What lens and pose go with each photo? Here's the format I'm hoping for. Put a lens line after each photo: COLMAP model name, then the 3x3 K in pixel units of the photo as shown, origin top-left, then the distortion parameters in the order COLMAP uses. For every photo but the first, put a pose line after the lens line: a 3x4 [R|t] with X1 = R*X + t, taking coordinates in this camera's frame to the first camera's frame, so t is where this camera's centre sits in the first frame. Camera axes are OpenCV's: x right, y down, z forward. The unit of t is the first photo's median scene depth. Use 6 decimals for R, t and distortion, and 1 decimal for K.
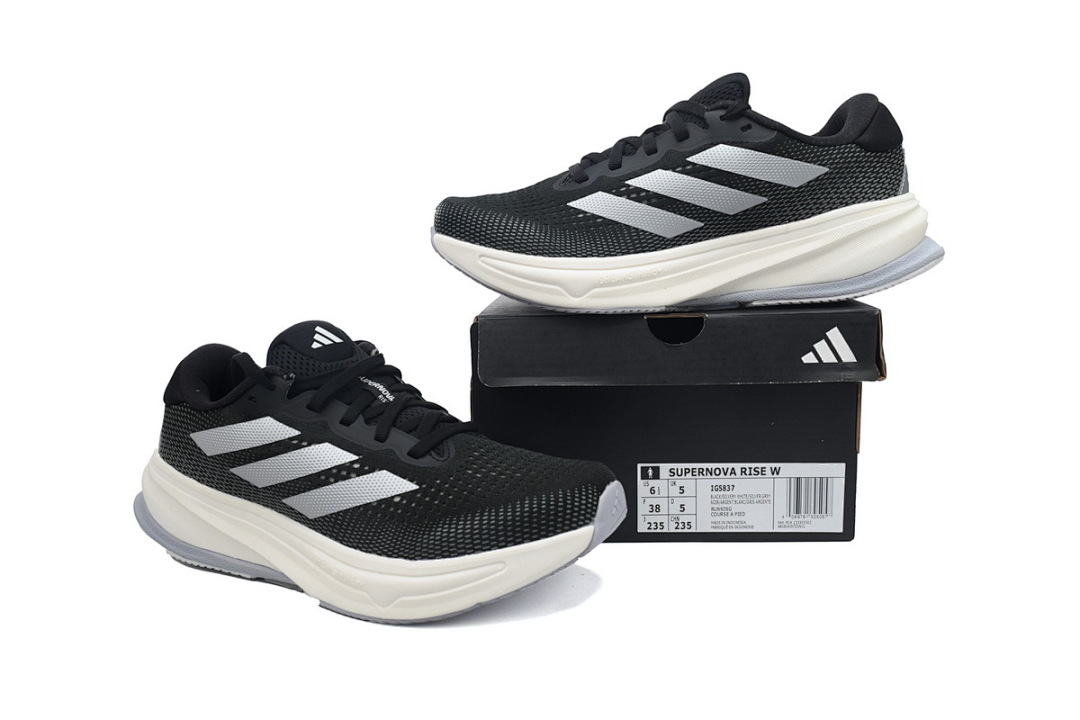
lens RADIAL K [[854.3, 0, 538.3], [0, 854.3, 360.8], [0, 0, 1]] dist [-0.042124, -0.001122]
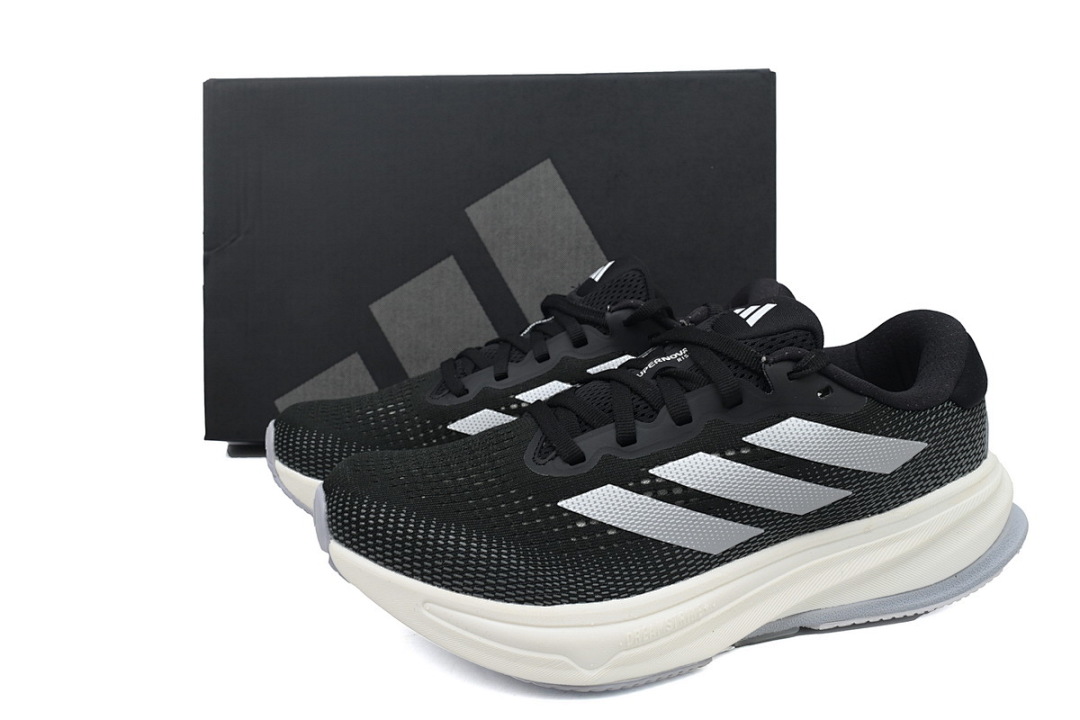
lens RADIAL K [[854.3, 0, 542.8], [0, 854.3, 358.3], [0, 0, 1]] dist [-0.042124, -0.001122]
pose [[0.955167, -0.042806, 0.292957, -0.163266], [0.033750, 0.998785, 0.035901, -0.326130], [-0.294138, -0.024404, 0.955451, 0.412721]]
